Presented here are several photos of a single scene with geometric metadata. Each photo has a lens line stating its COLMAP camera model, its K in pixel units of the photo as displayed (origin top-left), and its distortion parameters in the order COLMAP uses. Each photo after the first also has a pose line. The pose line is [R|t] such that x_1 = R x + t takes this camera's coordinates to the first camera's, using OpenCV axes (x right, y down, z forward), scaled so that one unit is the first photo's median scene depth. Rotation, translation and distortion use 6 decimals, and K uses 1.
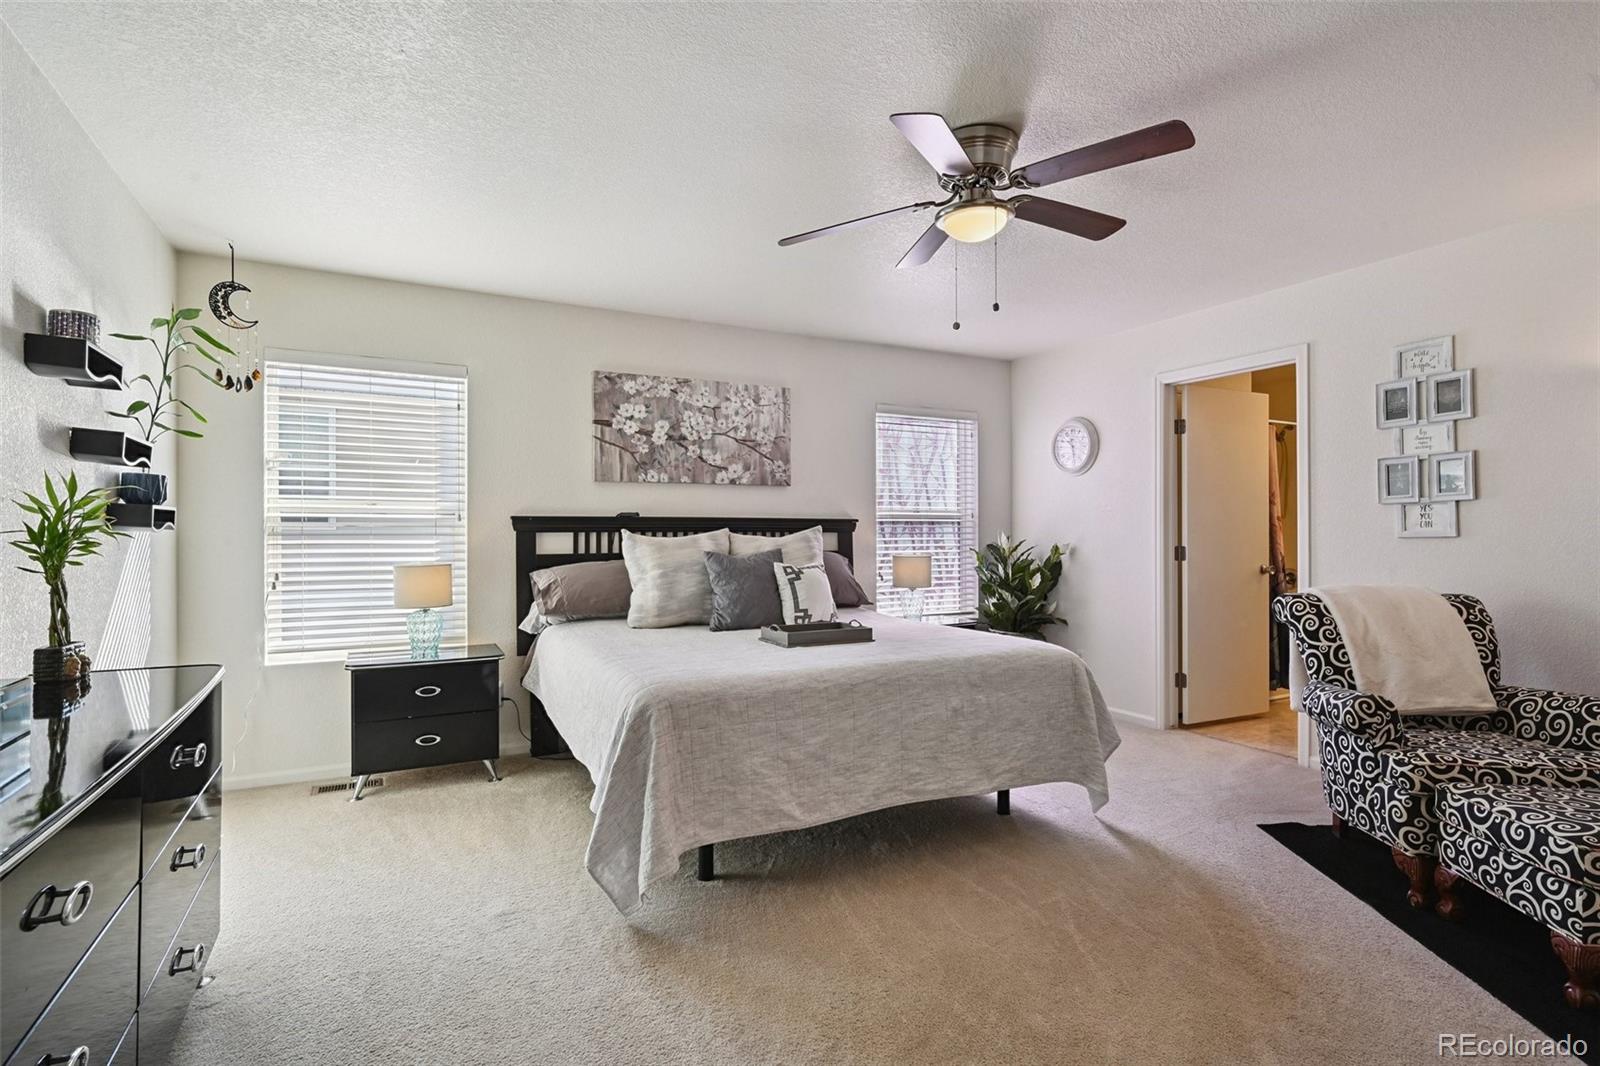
lens RADIAL K [[774.8, 0, 800.0], [0, 774.8, 533.0], [0, 0, 1]] dist [0.002875, -0.000168]
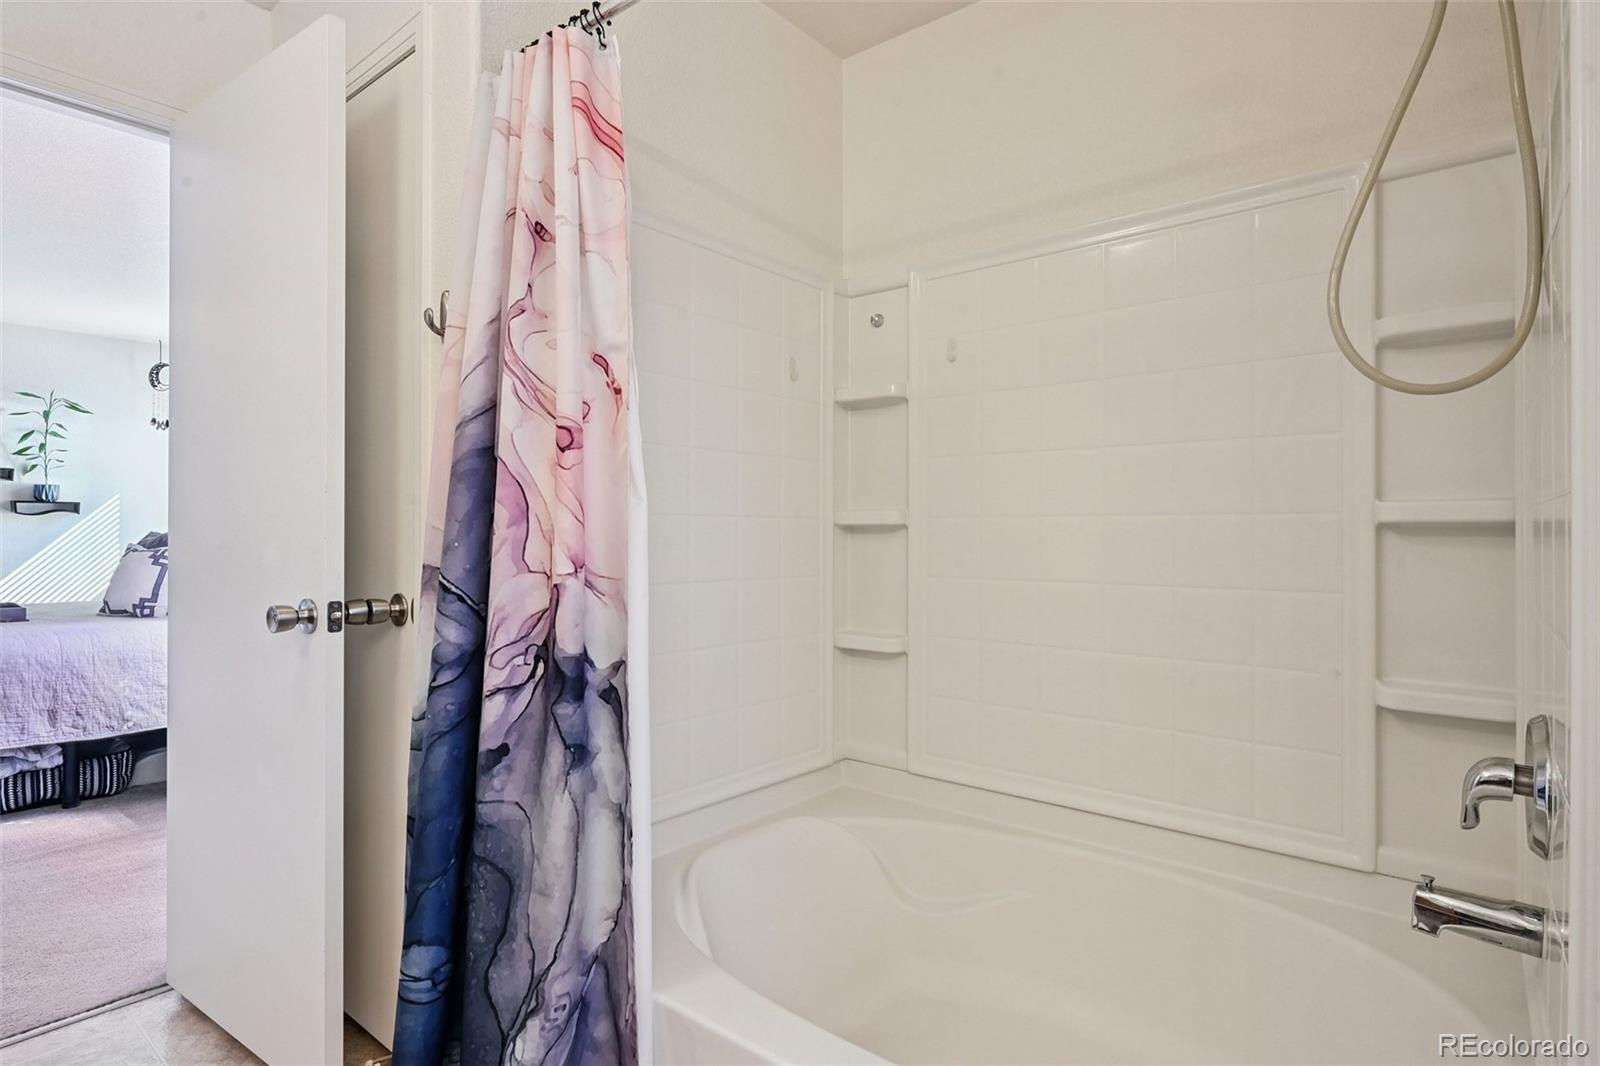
lens RADIAL K [[834.8, 0, 800.0], [0, 834.8, 533.0], [0, 0, 1]] dist [-0.000520, 0.000029]
pose [[0.390751, 0.005909, -0.920478, 1.075944], [-0.002842, 0.999982, 0.005213, 0.015214], [0.920492, 0.000579, 0.390761, 1.188429]]
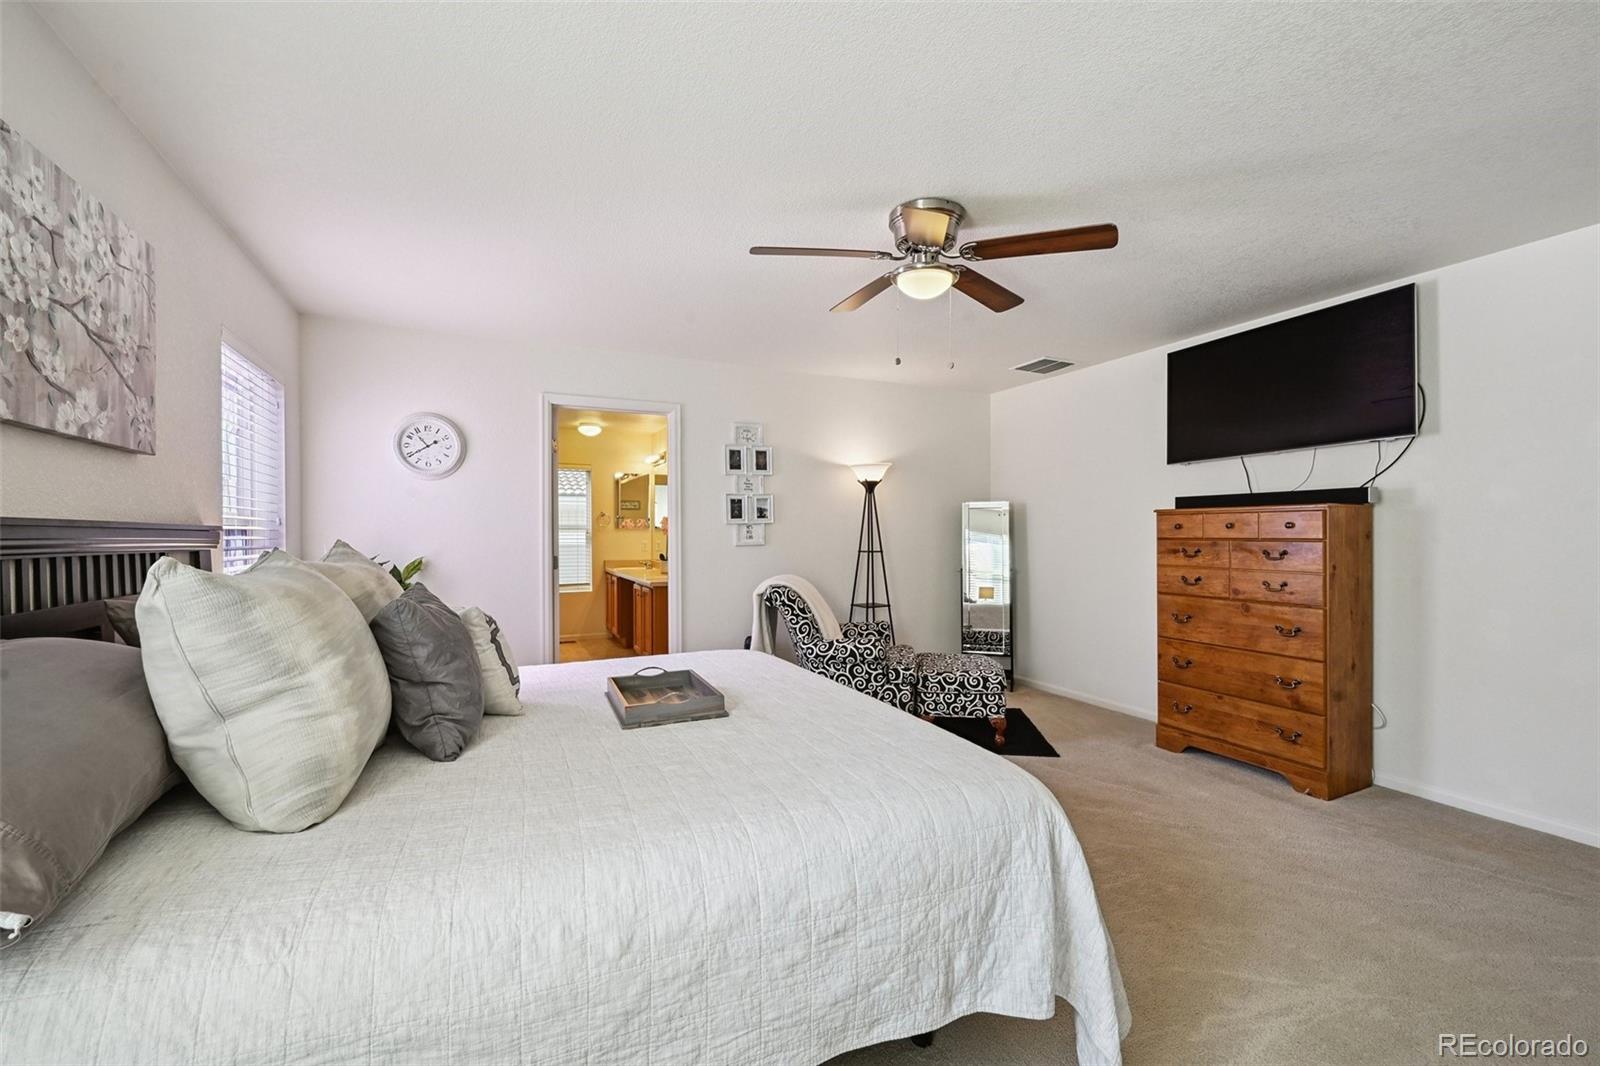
lens RADIAL K [[661.2, 0, 800.0], [0, 661.2, 533.0], [0, 0, 1]] dist [0.001330, 0.000126]
pose [[0.041586, 0.002360, 0.999132, -0.441069], [0.002730, 0.999993, -0.002476, -0.012753], [-0.999131, 0.002831, 0.041579, 0.653323]]
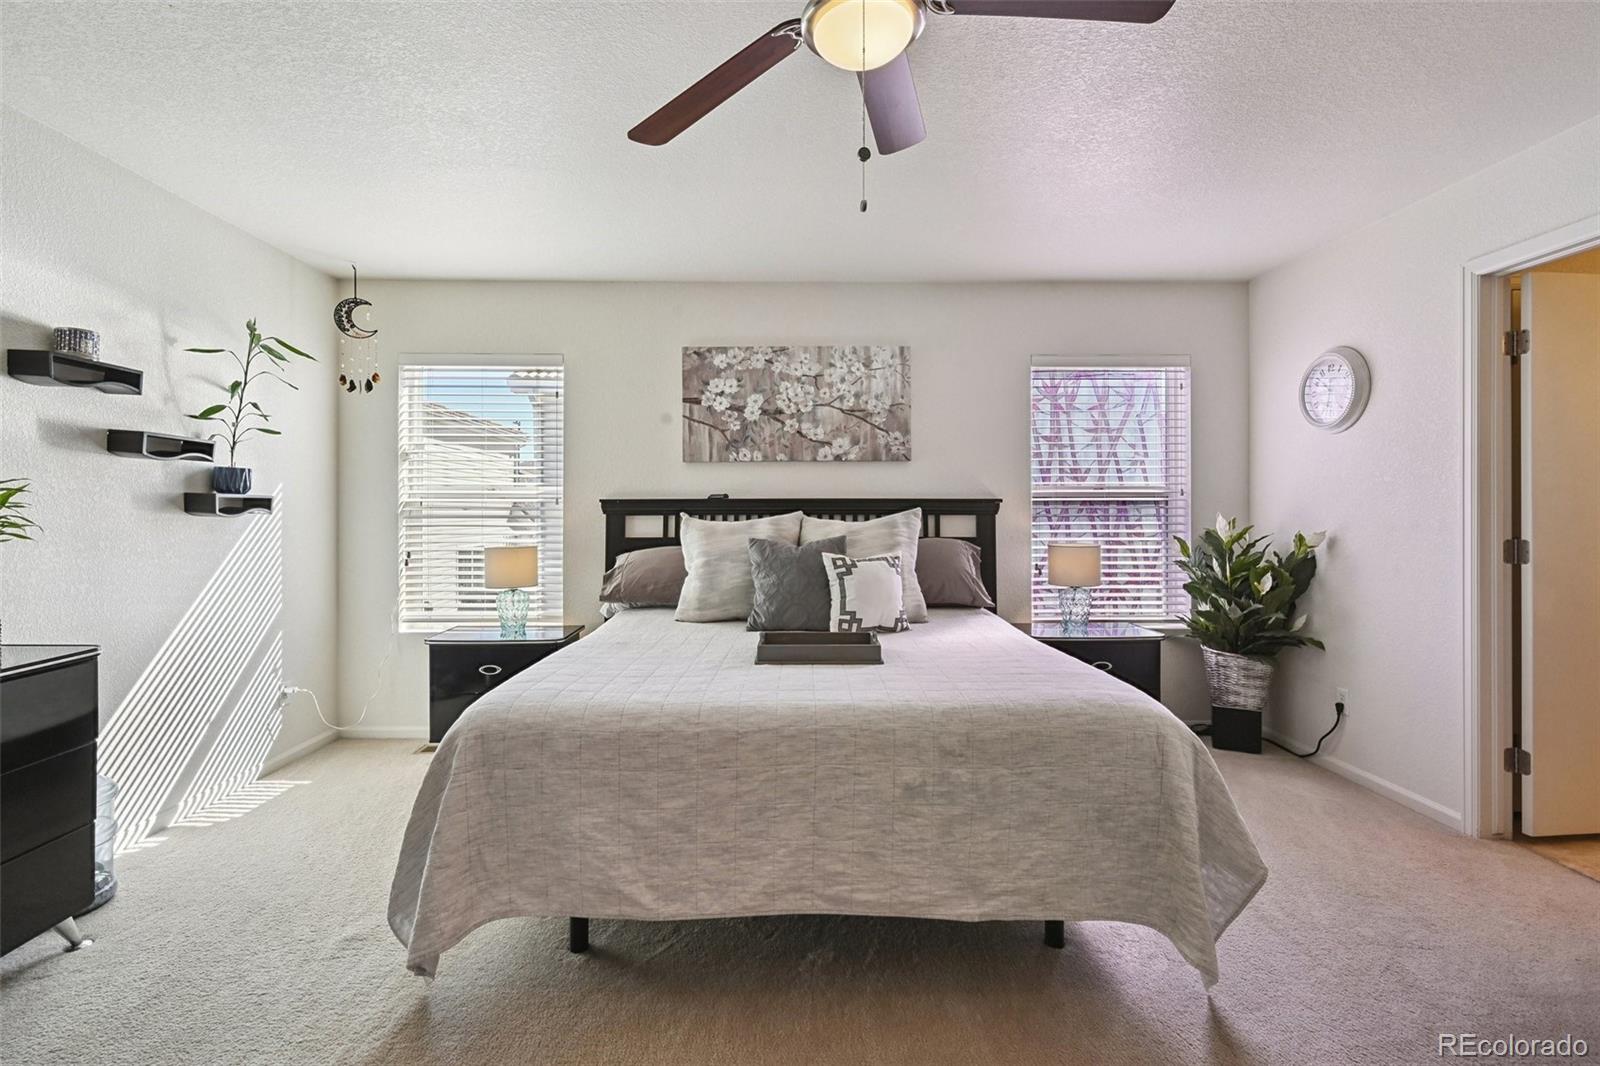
lens RADIAL K [[718.0, 0, 796.6], [0, 718.0, 510.9], [0, 0, 1]] dist [0.000135, -0.000154]
pose [[0.894219, -0.000460, -0.447629, 0.253175], [0.000538, 1.000000, 0.000047, -0.006287], [0.447629, -0.000283, 0.894220, 0.261647]]
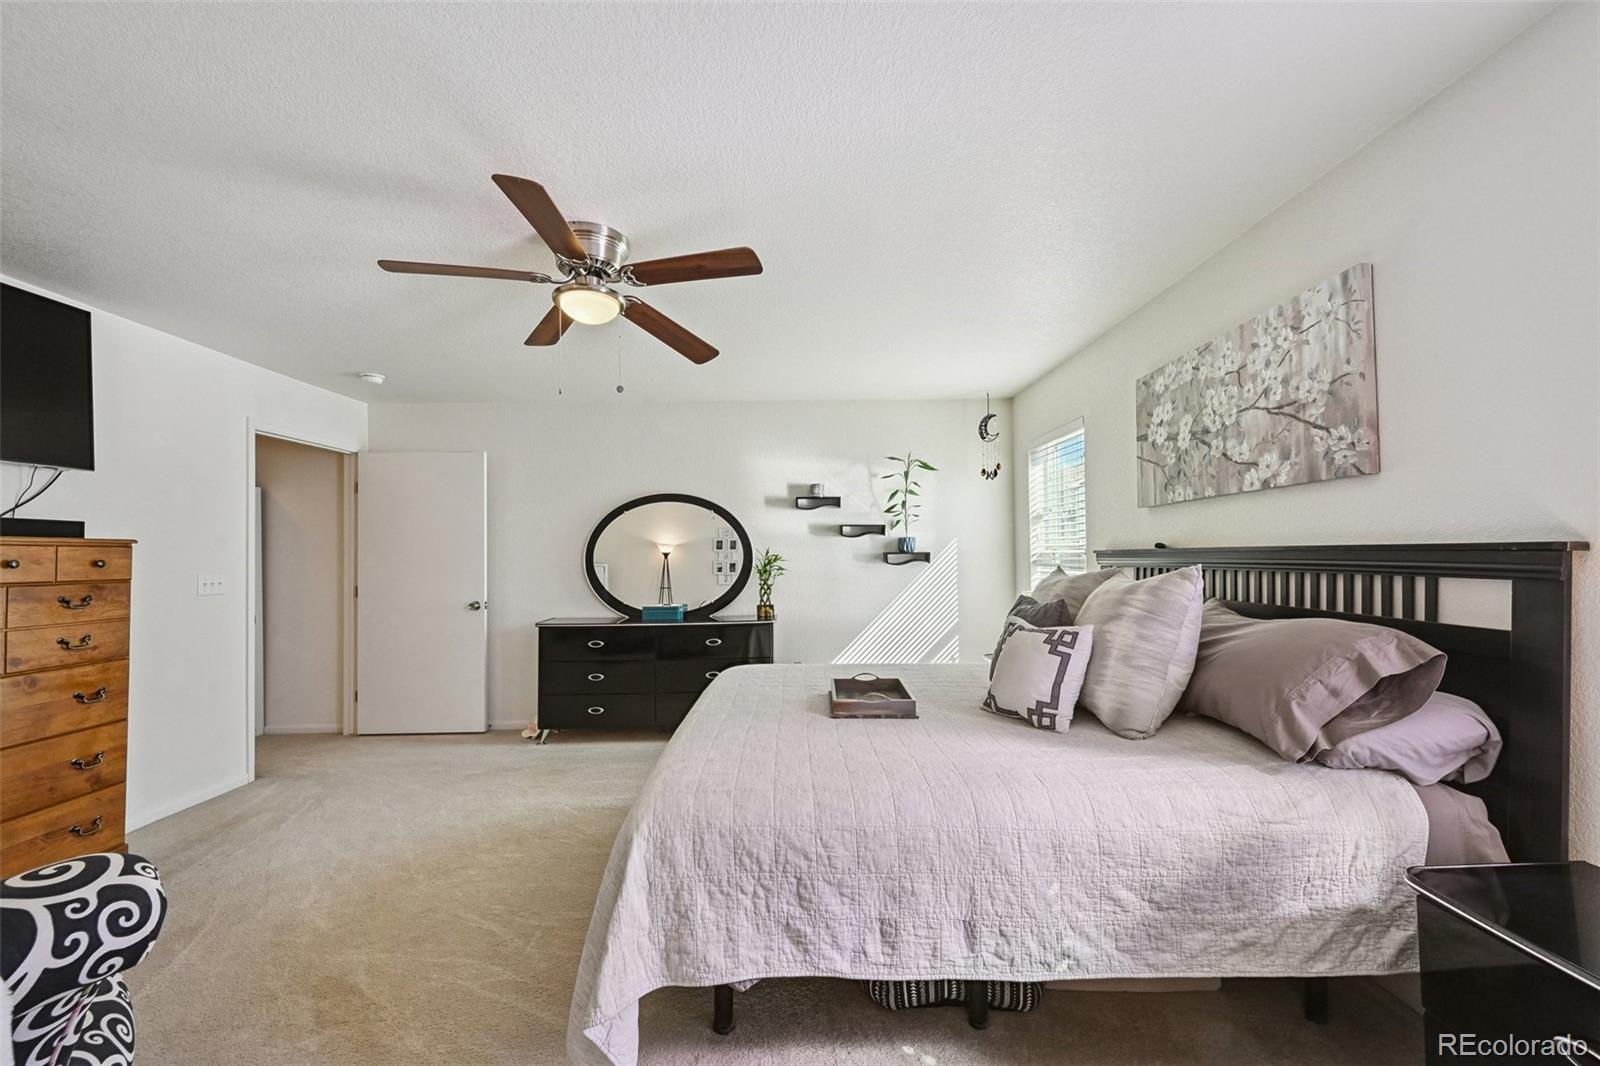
lens RADIAL K [[645.9, 0, 801.1], [0, 645.9, 542.6], [0, 0, 1]] dist [0.000801, 0.000051]
pose [[-0.447148, -0.012009, -0.894380, 0.530612], [0.015063, 0.999667, -0.020953, -0.019041], [0.894333, -0.022841, -0.446818, 0.962412]]
